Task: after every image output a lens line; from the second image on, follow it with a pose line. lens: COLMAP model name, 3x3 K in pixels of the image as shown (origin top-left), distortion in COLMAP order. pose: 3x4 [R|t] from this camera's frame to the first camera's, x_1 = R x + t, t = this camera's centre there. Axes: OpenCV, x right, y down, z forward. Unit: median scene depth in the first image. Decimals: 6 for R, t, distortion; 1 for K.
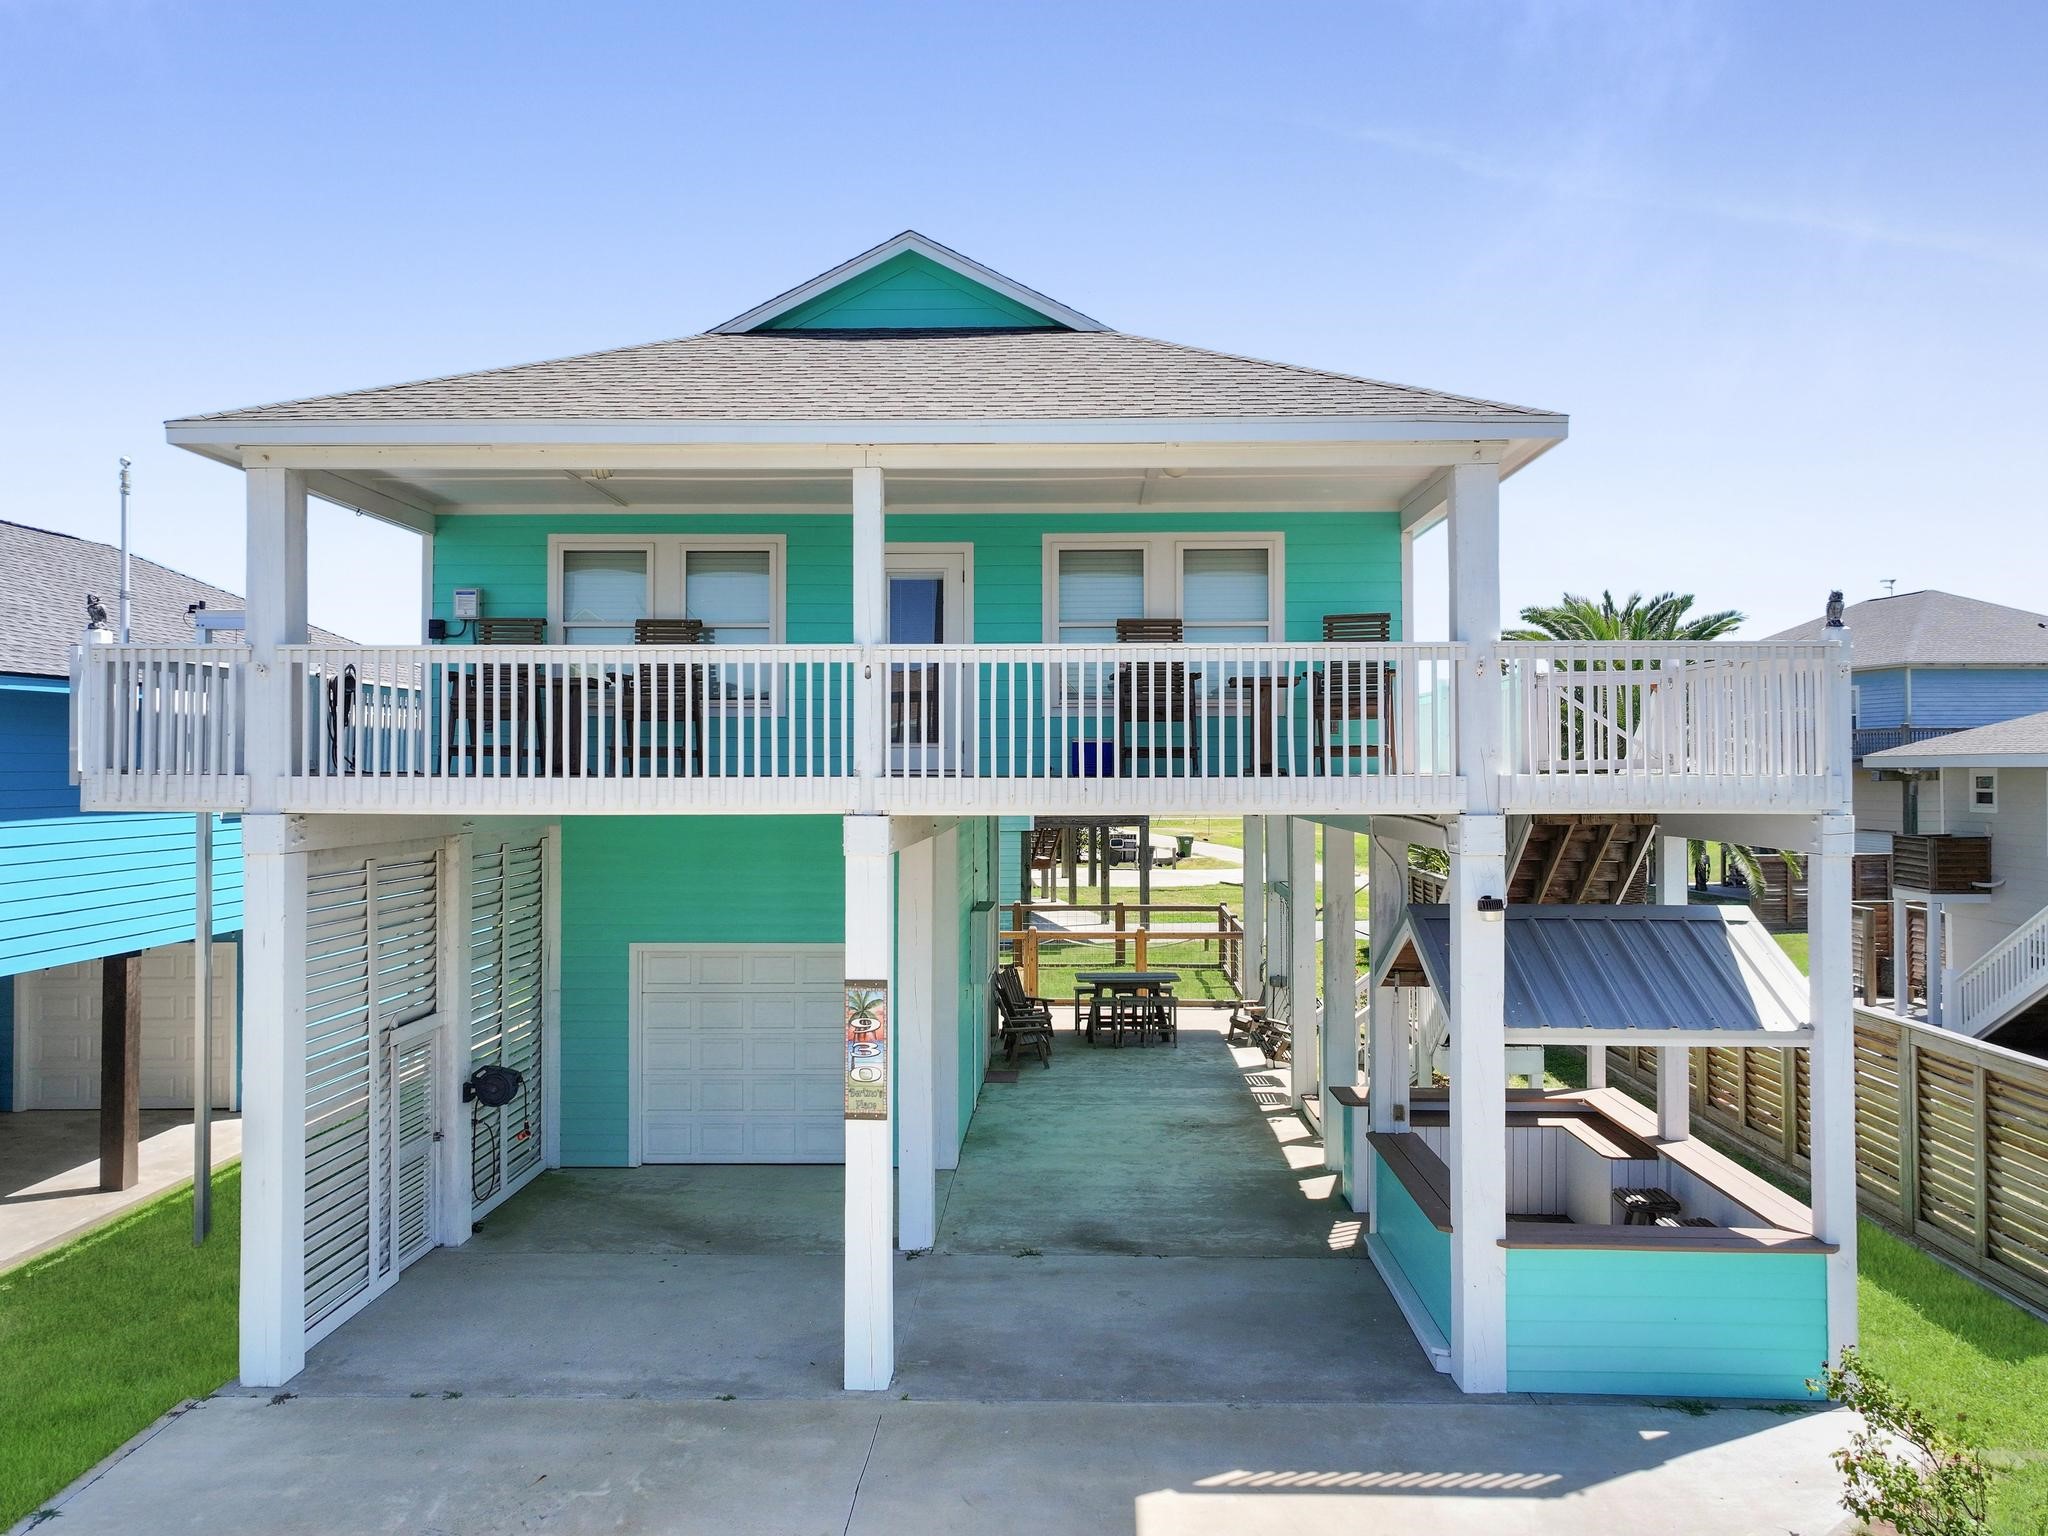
lens RADIAL K [[1383.0, 0, 1045.7], [0, 1383.0, 779.1], [0, 0, 1]] dist [0.003437, -0.000116]
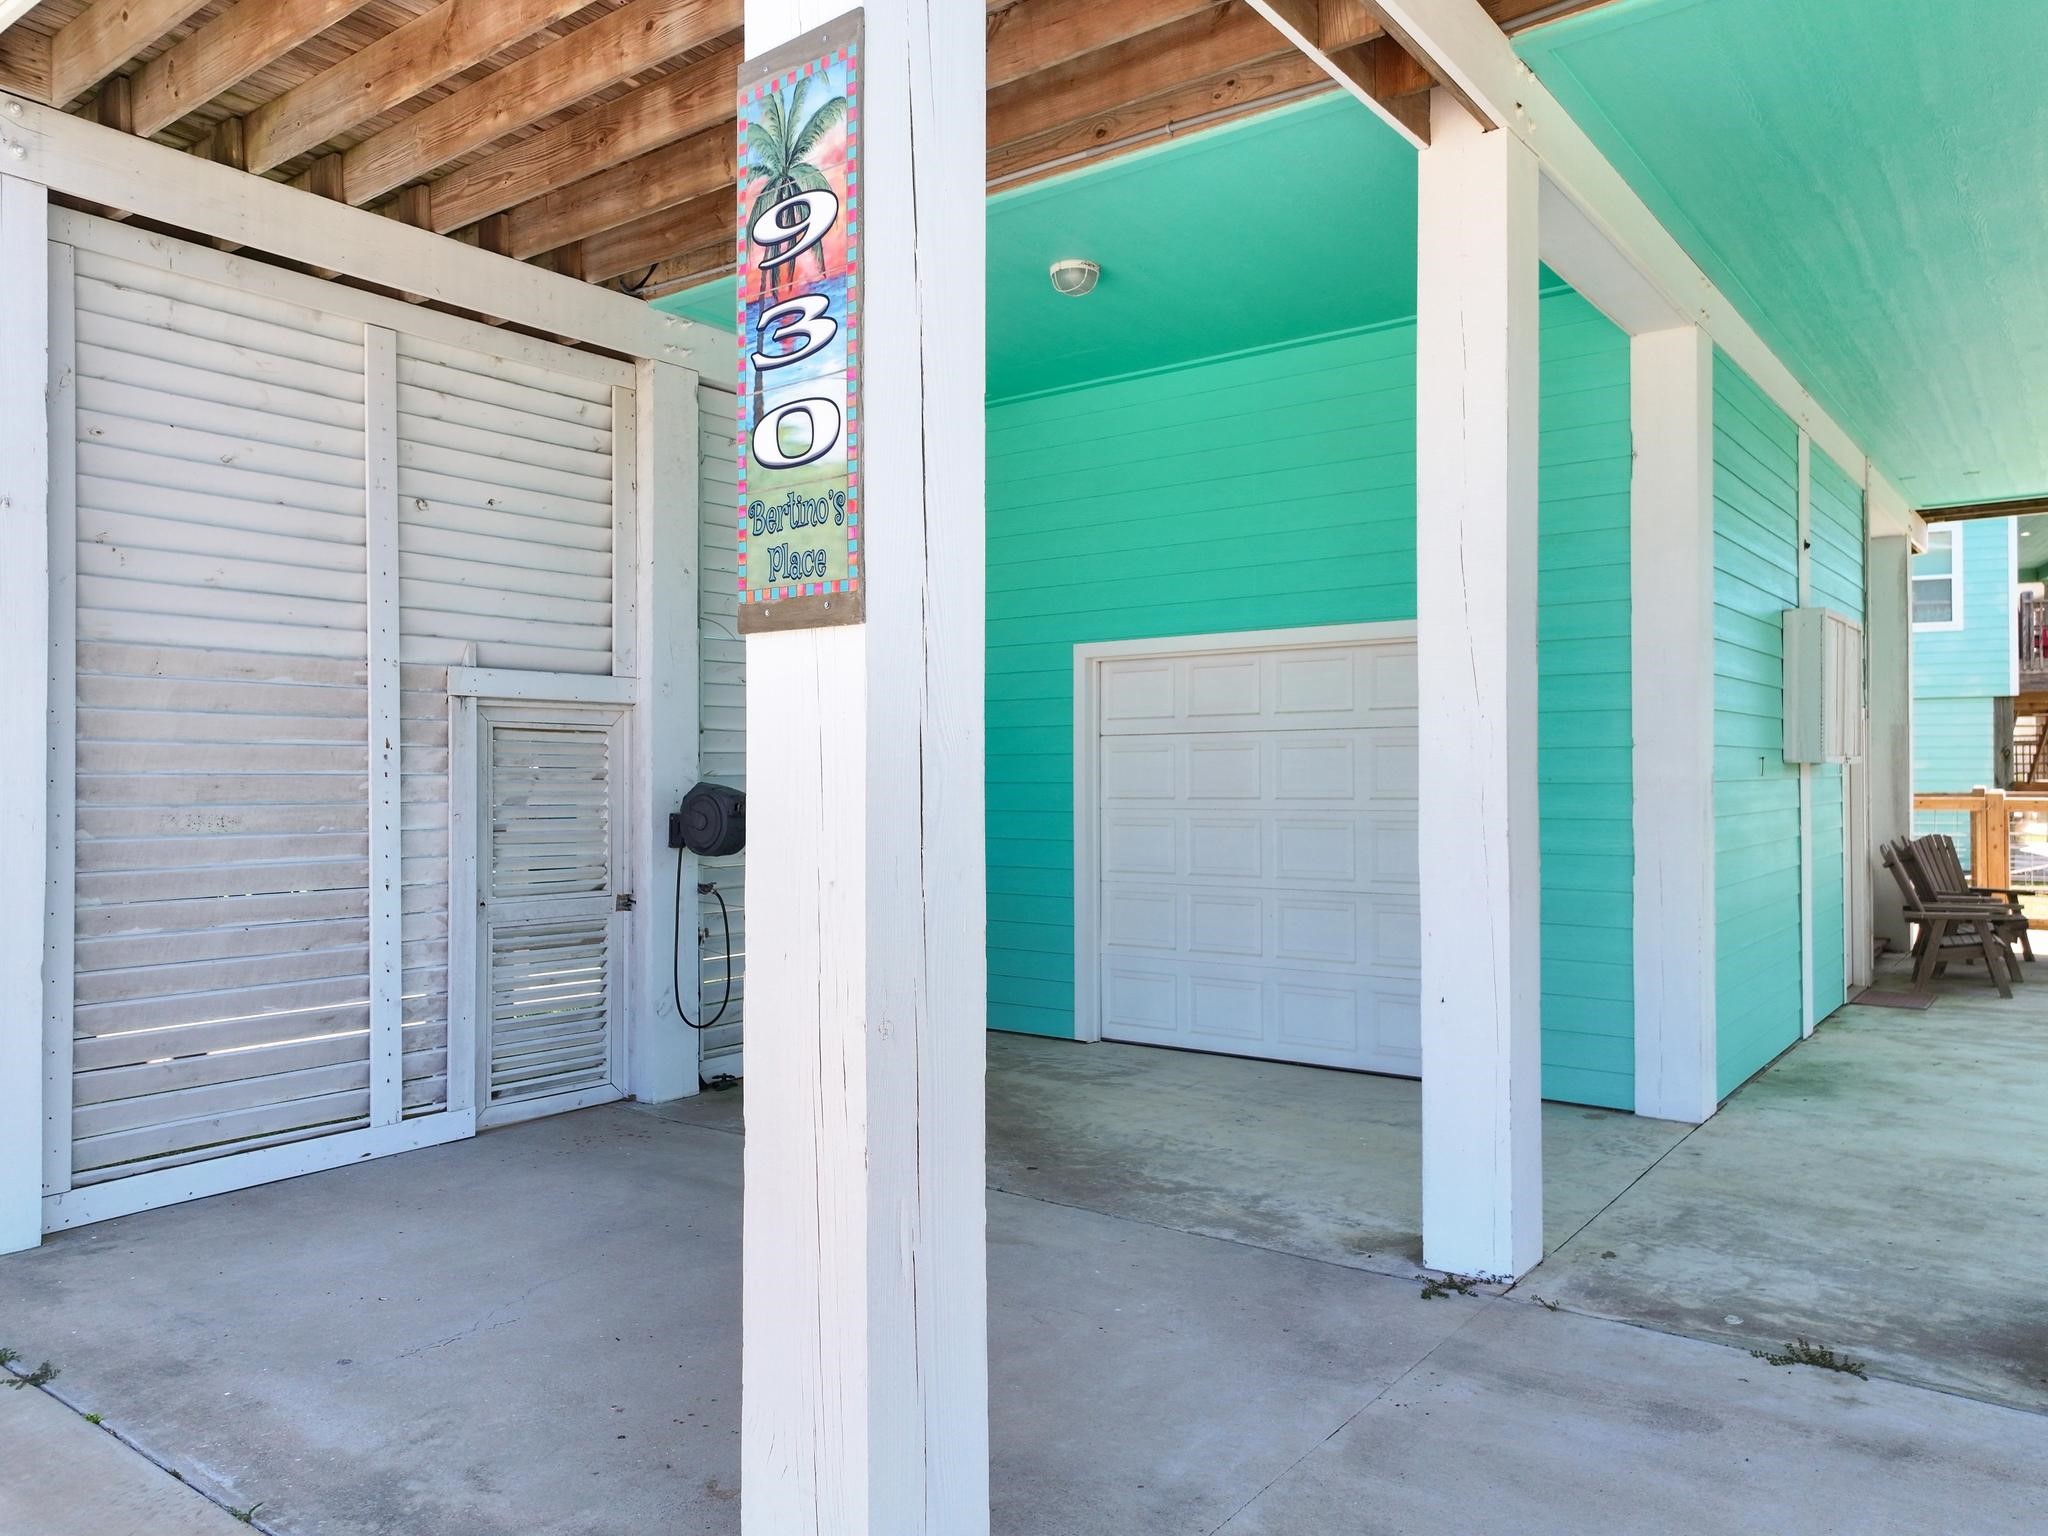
lens RADIAL K [[1453.2, 0, 1020.0], [0, 1453.2, 759.3], [0, 0, 1]] dist [0.004111, 0.002946]
pose [[0.811363, -0.007180, -0.584499, 0.036251], [0.008573, 0.999963, -0.000382, 0.216657], [0.584480, -0.004701, 0.811395, 0.660984]]
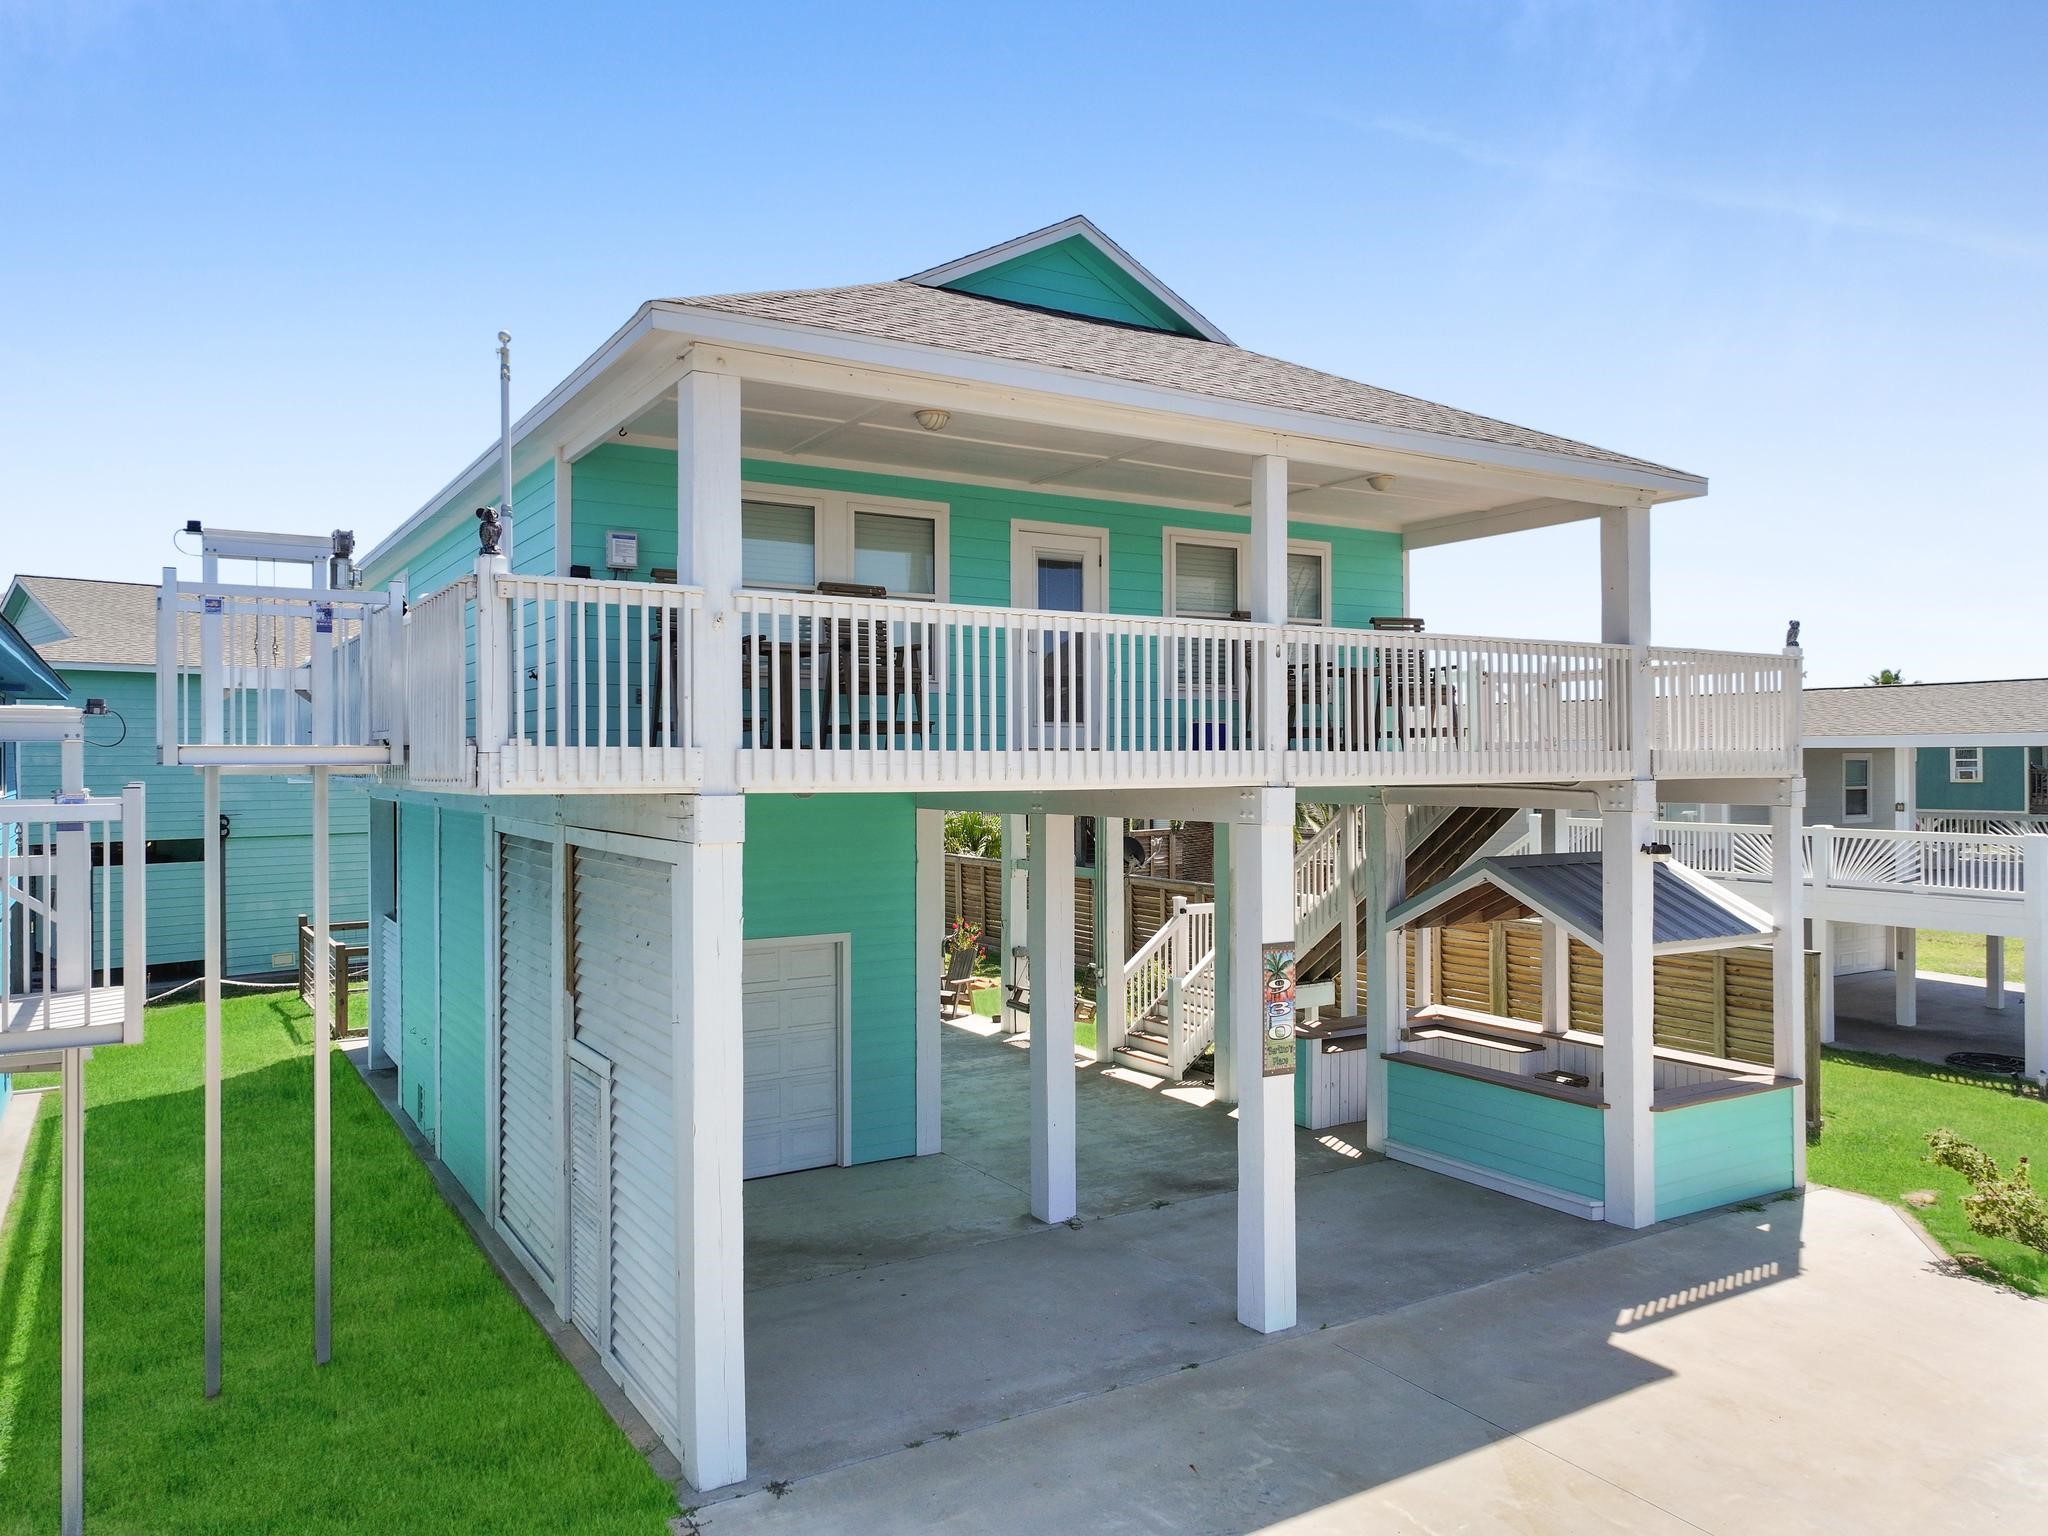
lens RADIAL K [[1453.2, 0, 1020.0], [0, 1453.2, 759.3], [0, 0, 1]] dist [0.004111, 0.002946]
pose [[0.838312, -0.004240, 0.545175, -0.723746], [-0.001210, 0.999953, 0.009639, -0.003927], [-0.545190, -0.008740, 0.838267, 0.145613]]
